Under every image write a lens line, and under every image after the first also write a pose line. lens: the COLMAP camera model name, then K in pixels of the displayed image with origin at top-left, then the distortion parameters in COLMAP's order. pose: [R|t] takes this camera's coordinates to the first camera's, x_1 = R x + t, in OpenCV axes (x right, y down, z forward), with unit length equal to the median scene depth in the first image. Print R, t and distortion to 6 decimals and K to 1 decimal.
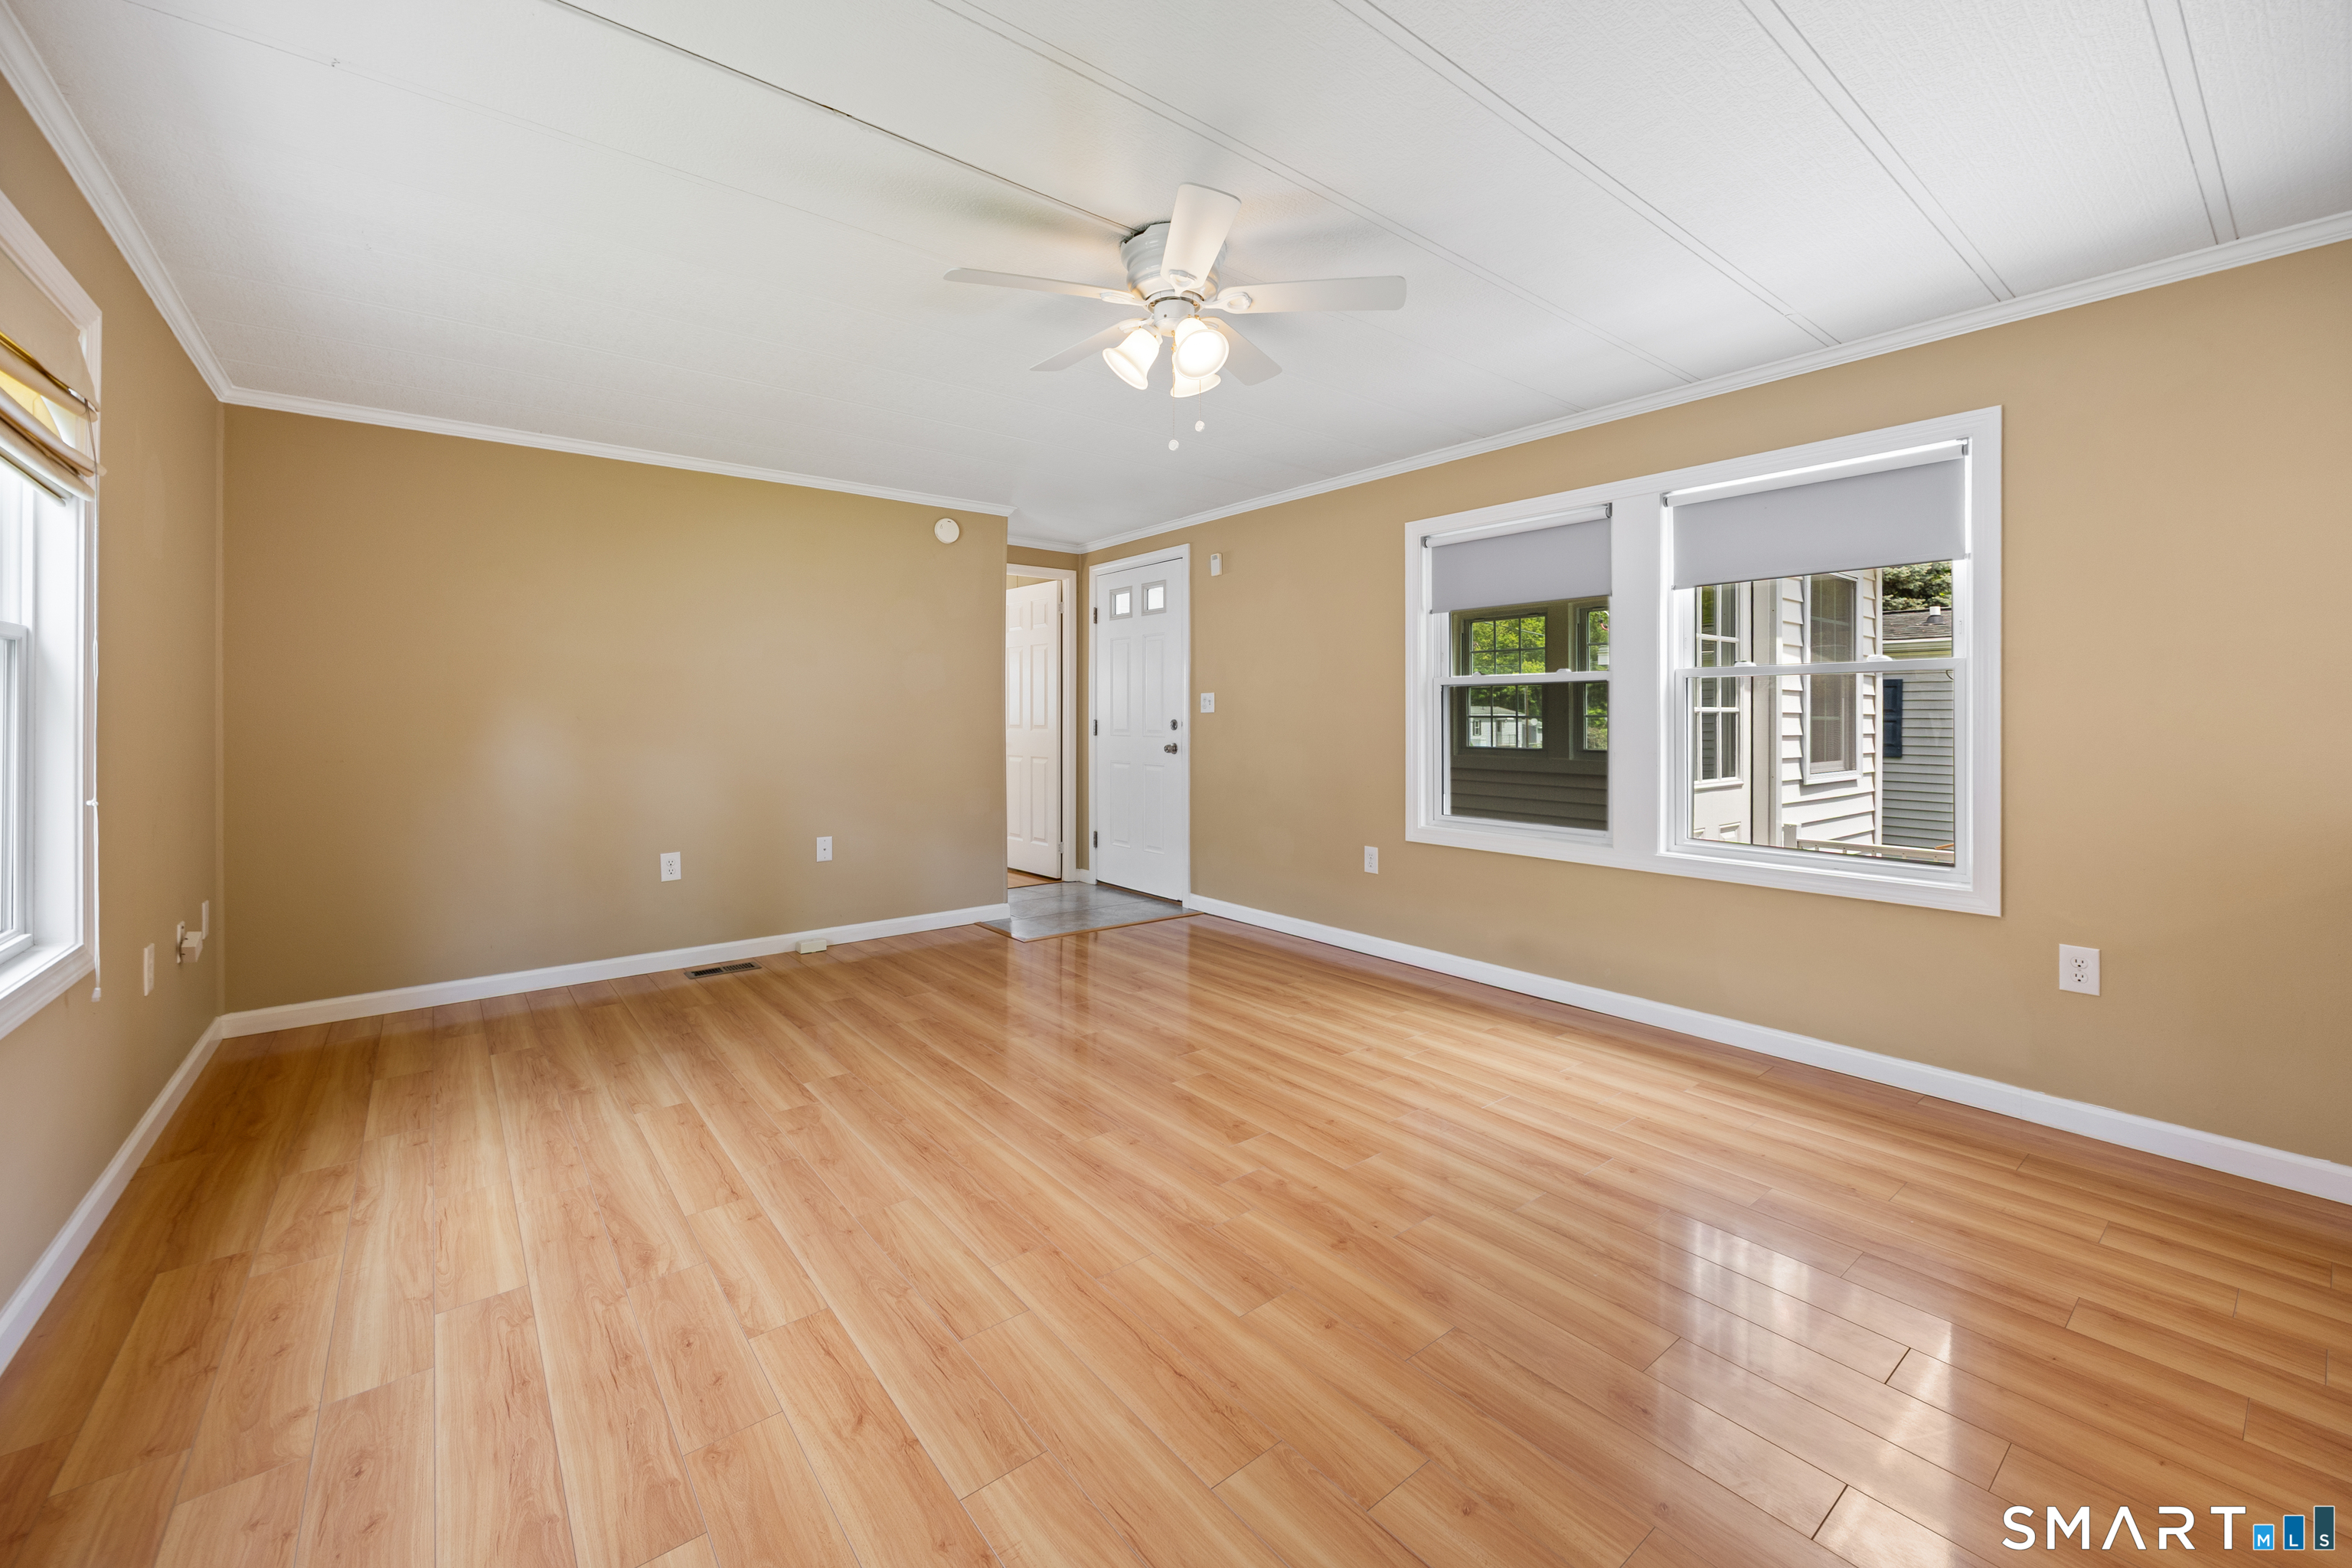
lens RADIAL K [[941.1, 0, 1181.2], [0, 941.1, 707.7], [0, 0, 1]] dist [0.000104, 0.000342]
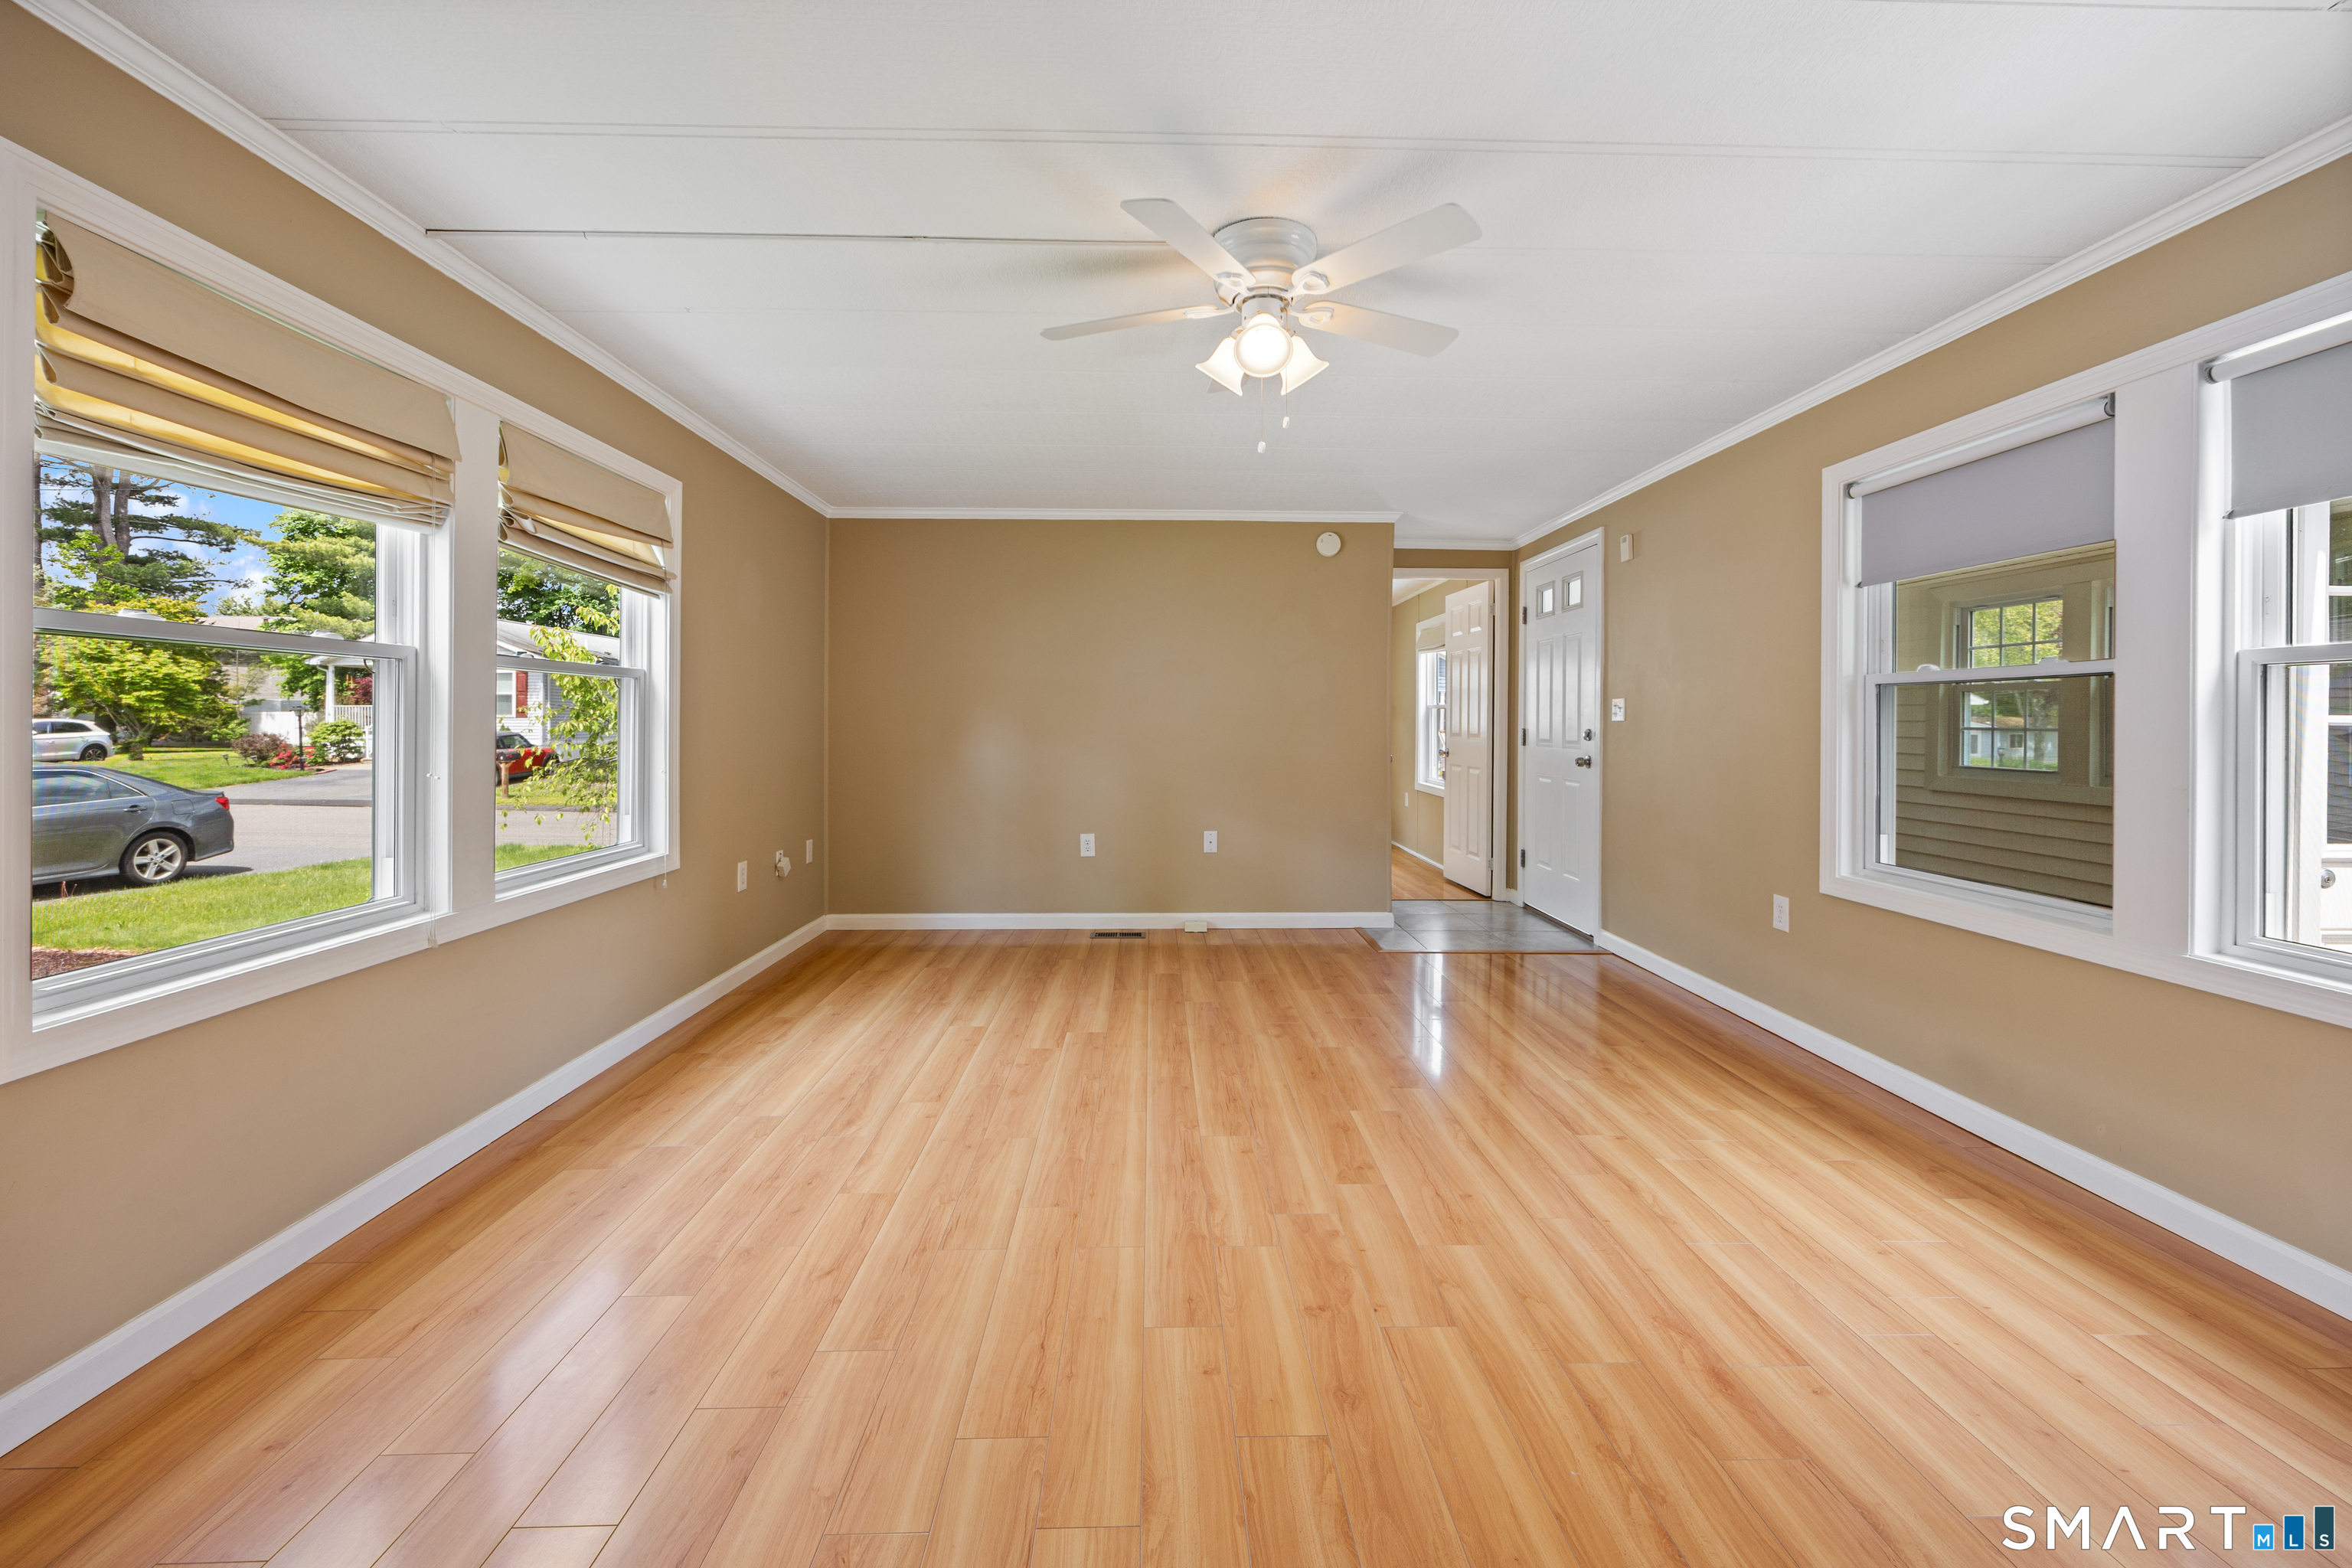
lens RADIAL K [[935.9, 0, 1177.4], [0, 935.9, 718.7], [0, 0, 1]] dist [0.000020, 0.000128]
pose [[0.795842, 0.001249, -0.605504, 0.447775], [0.000902, 0.999994, 0.003247, -0.000458], [0.605504, -0.003130, 0.795836, 0.152352]]
